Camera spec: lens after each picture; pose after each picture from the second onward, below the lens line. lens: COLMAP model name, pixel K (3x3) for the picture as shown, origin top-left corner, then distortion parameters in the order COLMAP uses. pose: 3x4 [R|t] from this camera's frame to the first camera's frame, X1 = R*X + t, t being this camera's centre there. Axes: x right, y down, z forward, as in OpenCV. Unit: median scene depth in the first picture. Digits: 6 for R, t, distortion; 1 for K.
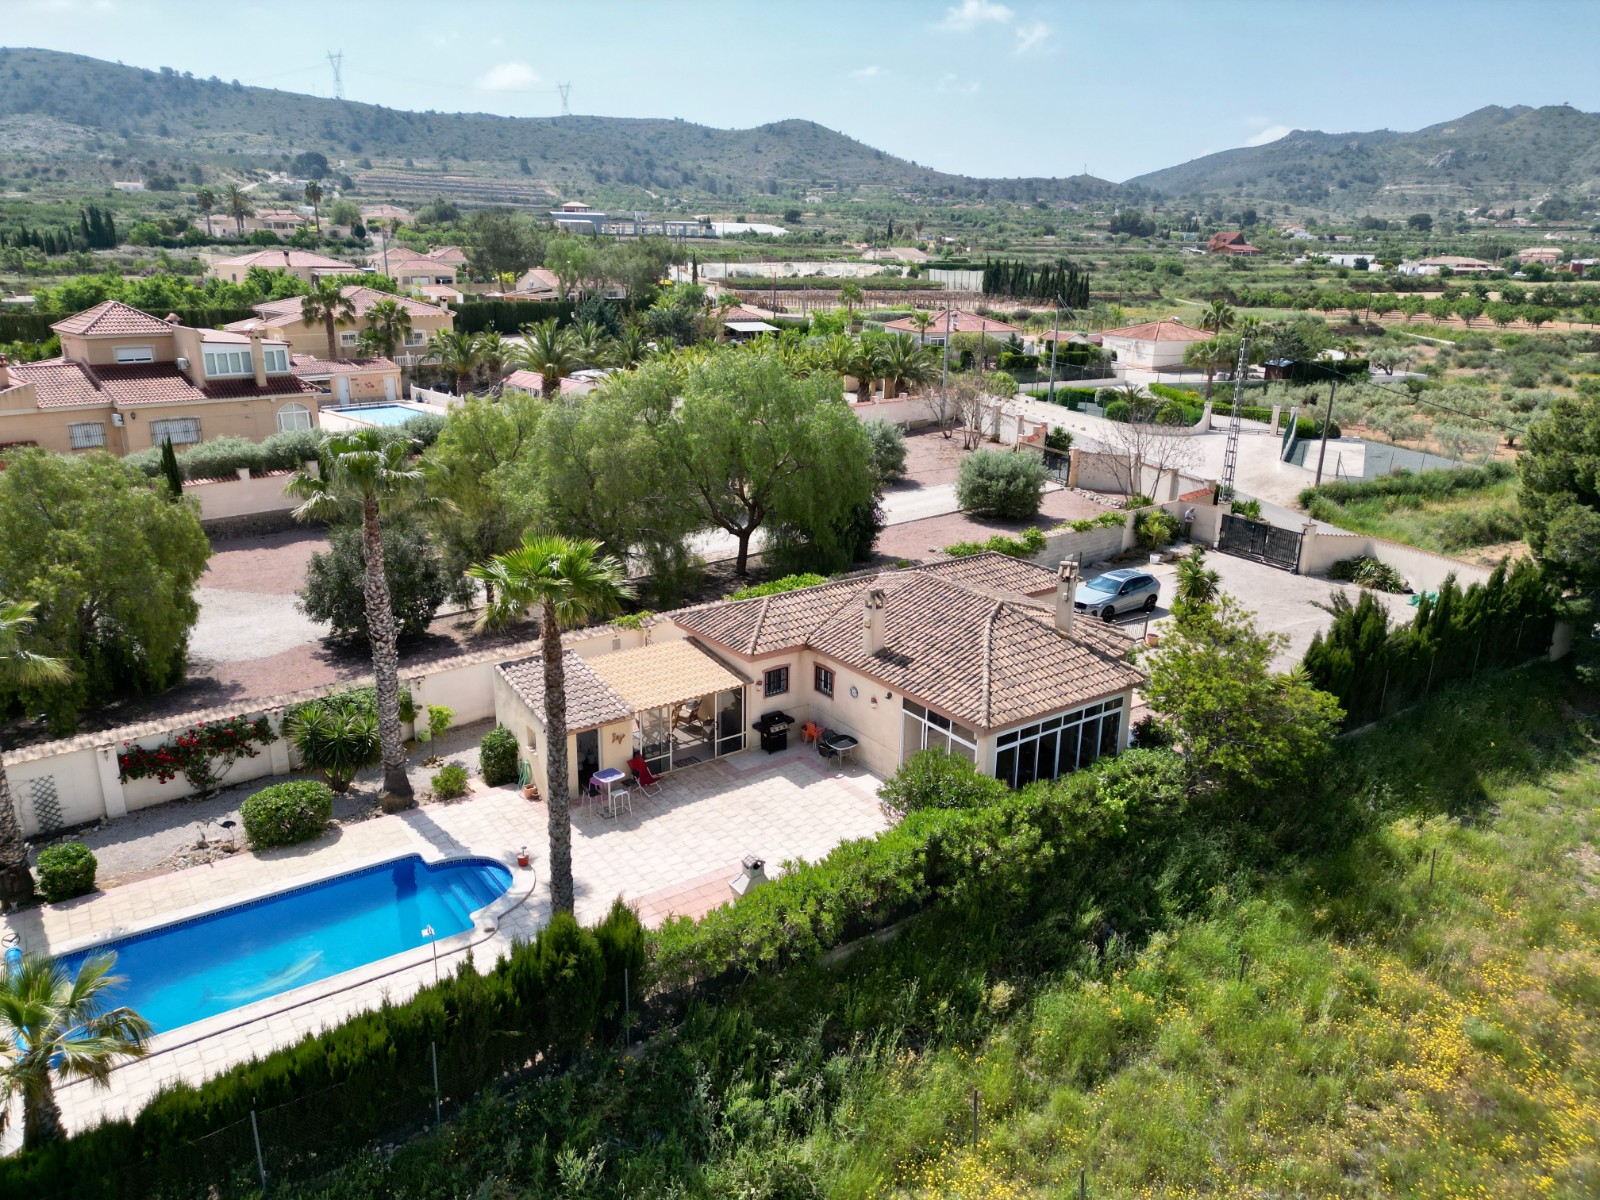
lens RADIAL K [[1117.7, 0, 796.4], [0, 1117.7, 595.9], [0, 0, 1]] dist [0.071961, -0.068285]
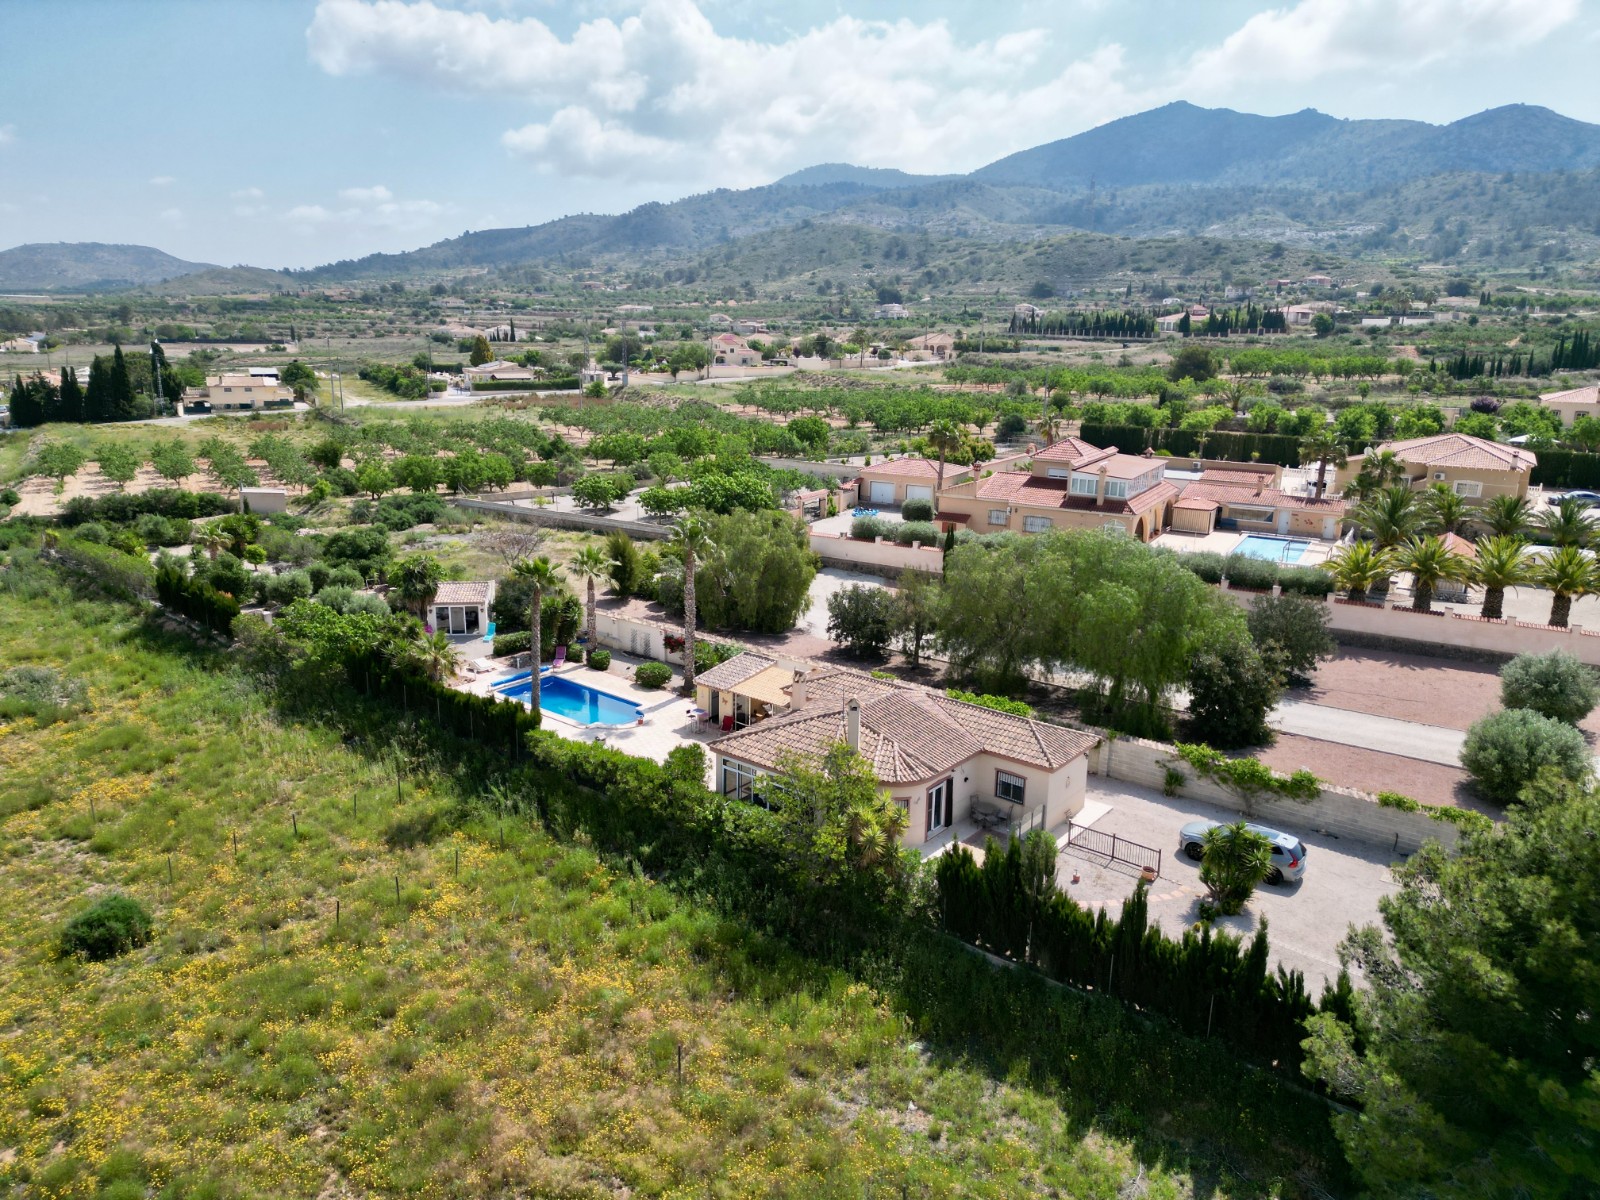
lens RADIAL K [[1116.0, 0, 797.4], [0, 1116.0, 597.8], [0, 0, 1]] dist [0.080507, -0.083715]
pose [[0.265609, 0.231156, -0.935959, 0.889924], [-0.300024, 0.942441, 0.147615, -0.196175], [0.916208, 0.241602, 0.319673, 0.269610]]
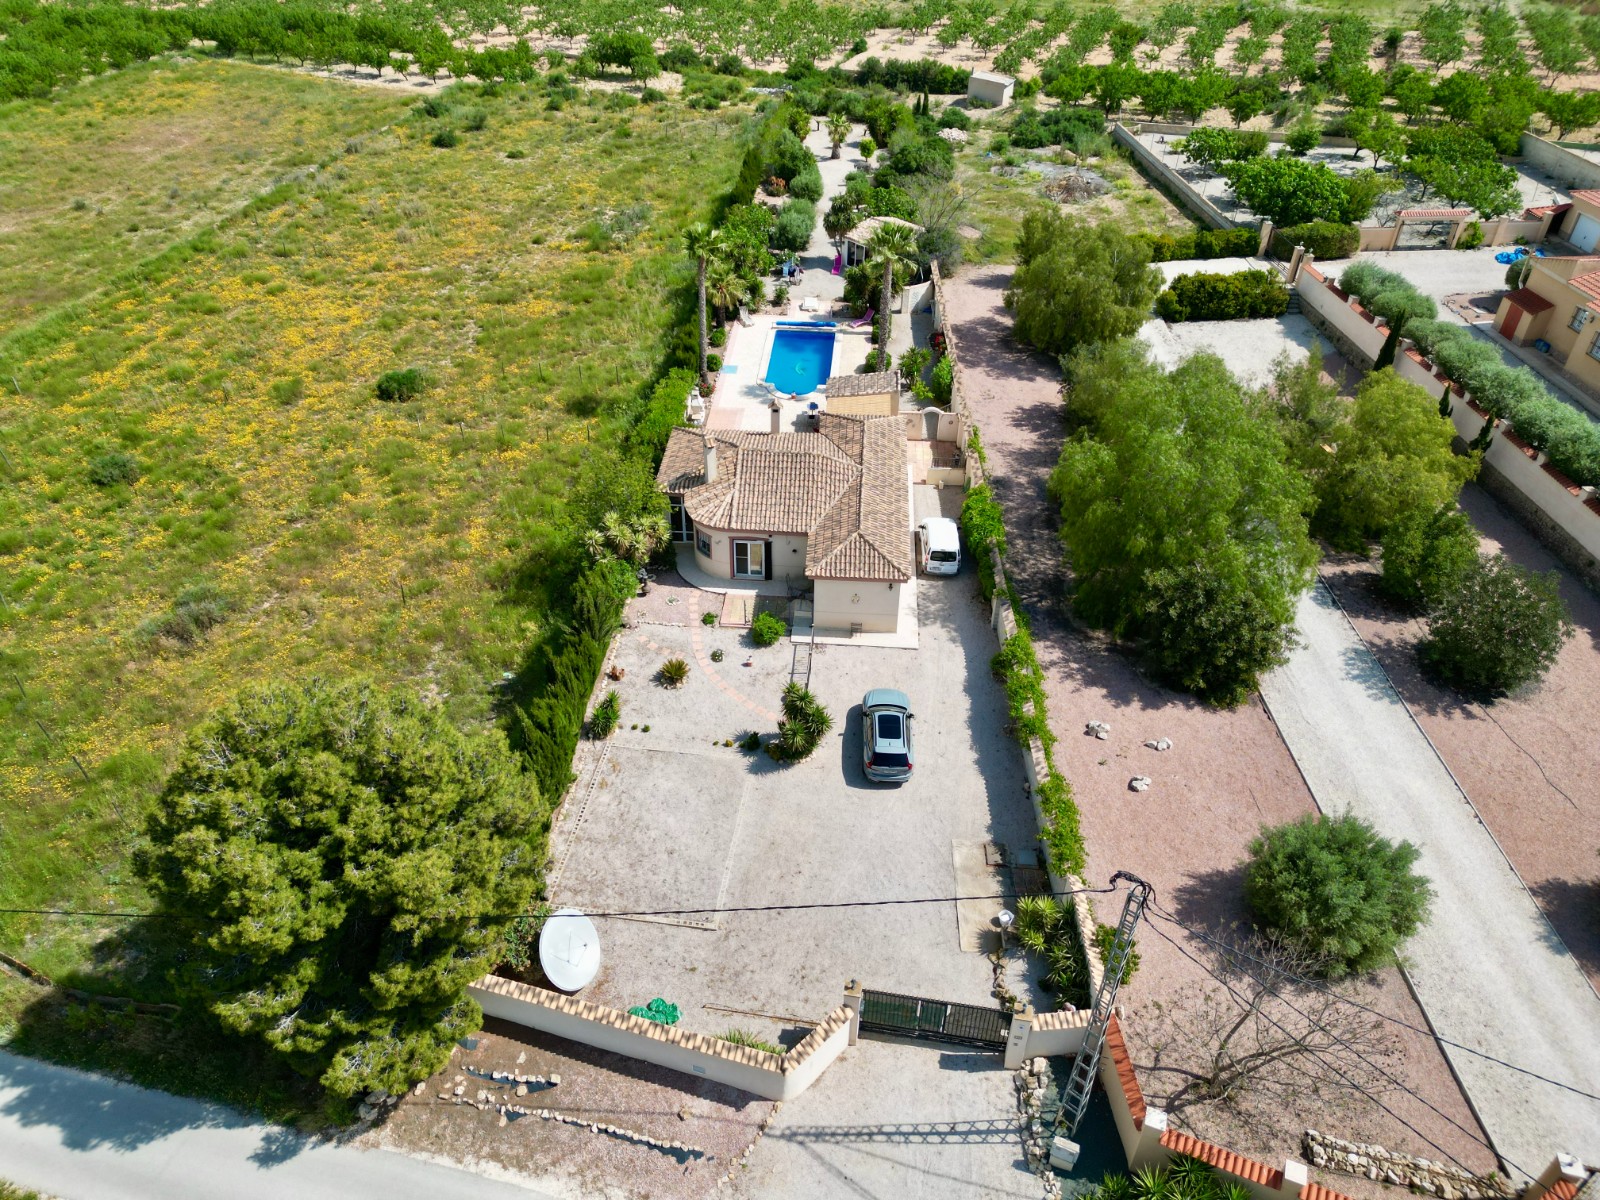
lens RADIAL K [[1114.1, 0, 799.2], [0, 1114.1, 594.1], [0, 0, 1]] dist [0.104837, -0.125054]
pose [[-0.633259, 0.447607, -0.631372, 0.744666], [-0.249821, 0.653900, 0.714146, -0.616938], [0.732511, 0.609969, -0.302267, 1.008798]]
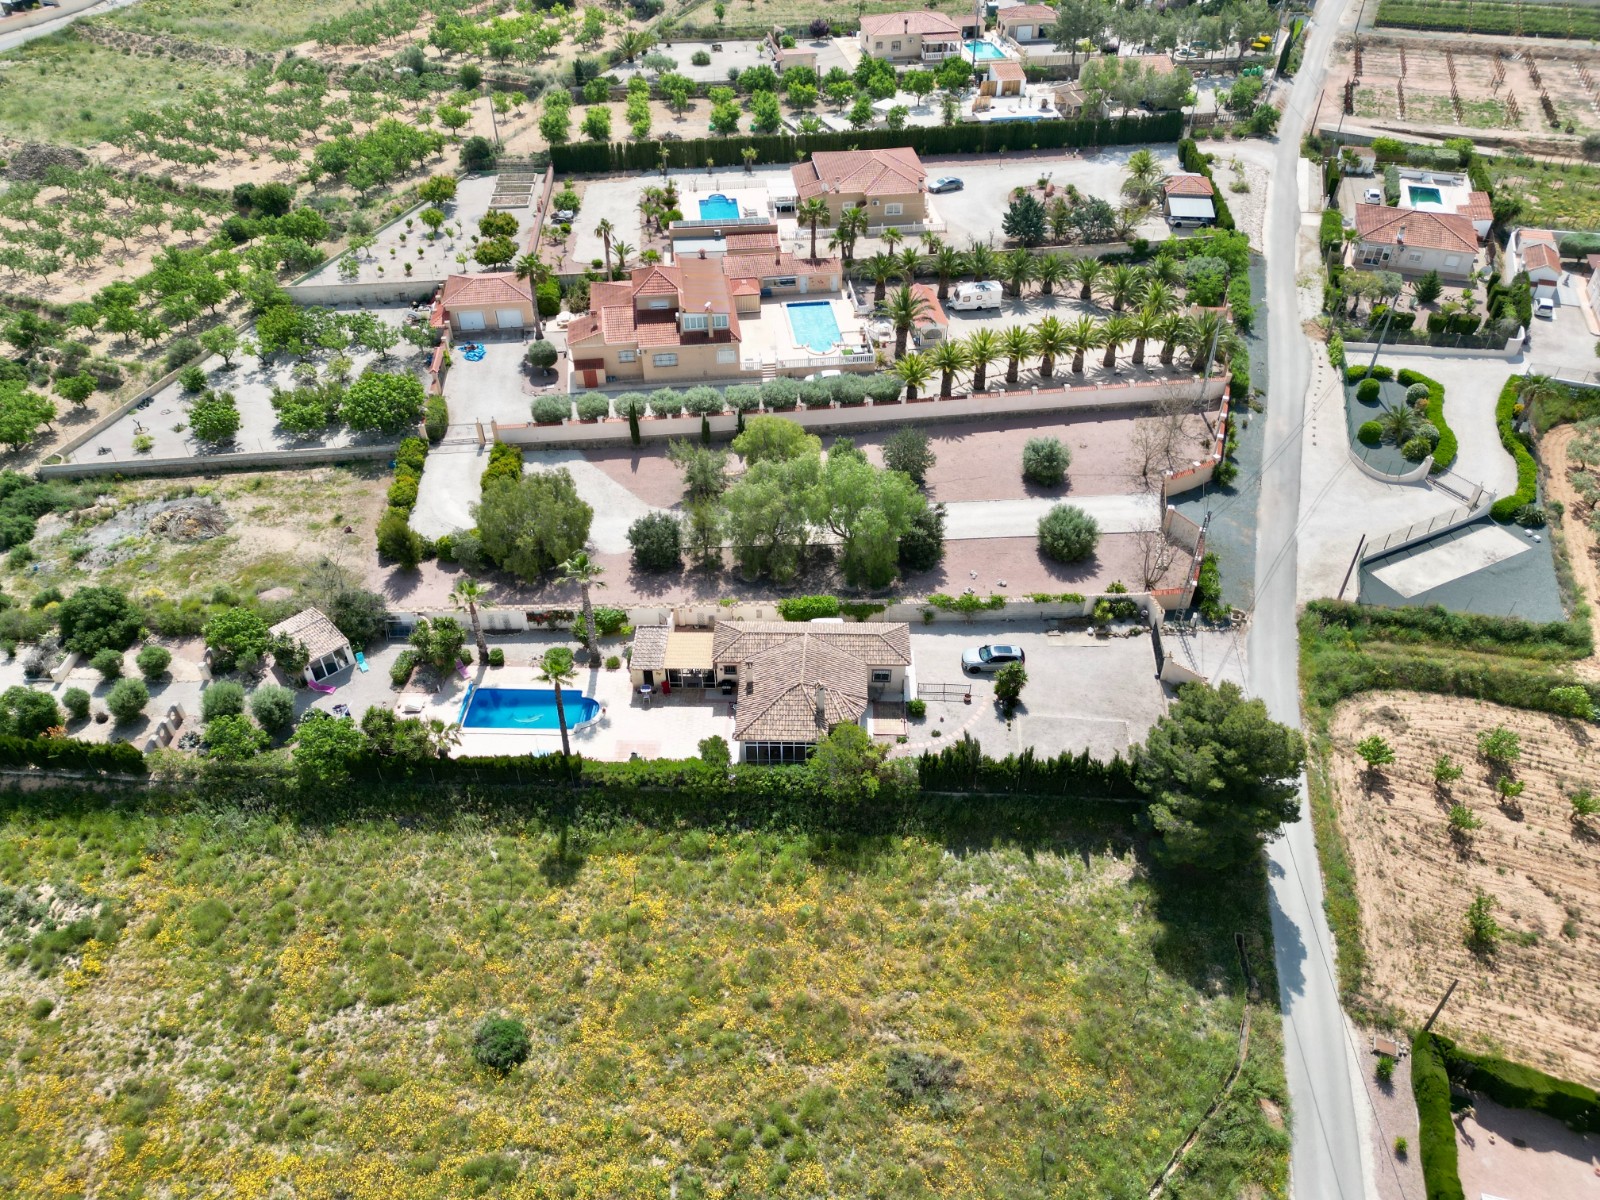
lens RADIAL K [[1102.0, 0, 801.5], [0, 1102.0, 599.4], [0, 0, 1]] dist [0.078131, -0.111270]
pose [[0.797791, 0.377739, -0.469939, 0.722827], [-0.166554, 0.887162, 0.430353, -0.687196], [0.579473, -0.265061, 0.770684, -0.438595]]
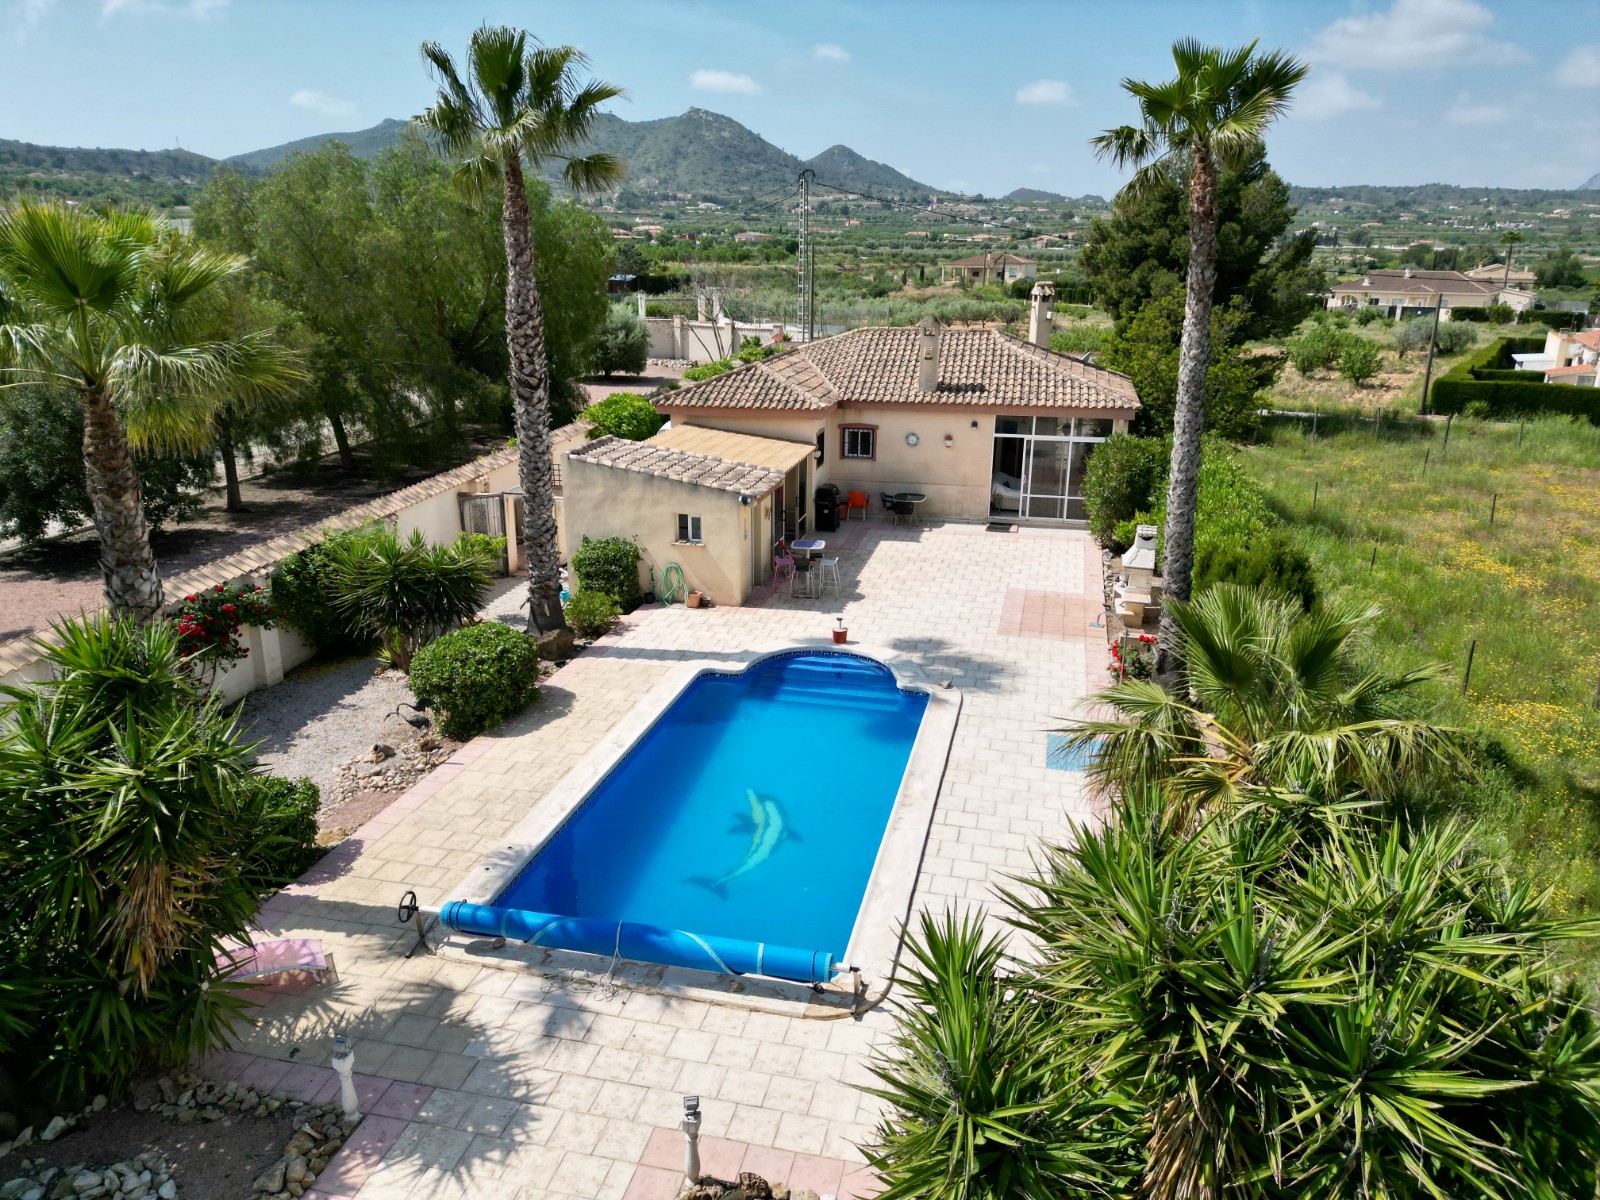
lens RADIAL K [[1116.0, 0, 797.4], [0, 1116.0, 597.8], [0, 0, 1]] dist [0.080507, -0.083715]
pose [[0.752161, -0.206458, 0.625802, -0.364863], [0.200870, 0.976292, 0.080659, 0.071881], [-0.627618, 0.065036, 0.775800, 0.217734]]
